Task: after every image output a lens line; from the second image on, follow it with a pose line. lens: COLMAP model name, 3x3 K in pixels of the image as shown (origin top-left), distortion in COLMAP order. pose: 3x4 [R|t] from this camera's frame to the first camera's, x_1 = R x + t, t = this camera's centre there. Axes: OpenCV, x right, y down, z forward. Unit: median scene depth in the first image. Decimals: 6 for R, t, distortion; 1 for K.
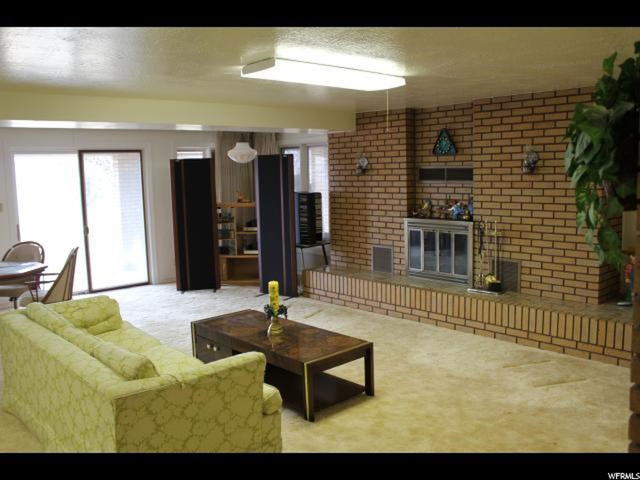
lens RADIAL K [[570.7, 0, 320.0], [0, 570.7, 240.0], [0, 0, 1]] dist [-0.097707, 0.000191]
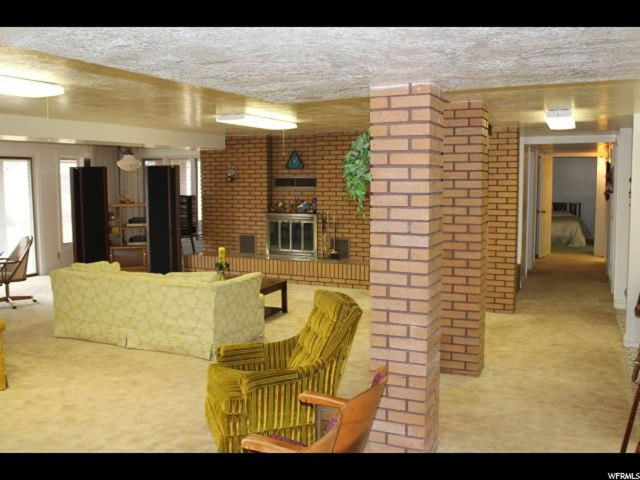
lens RADIAL K [[604.7, 0, 320.0], [0, 604.7, 240.0], [0, 0, 1]] dist [-0.073051, 0.001881]
pose [[0.921253, -0.020231, 0.388436, -0.323029], [0.029469, 0.999406, -0.017839, 0.060721], [-0.387845, 0.027882, 0.921303, -0.440604]]
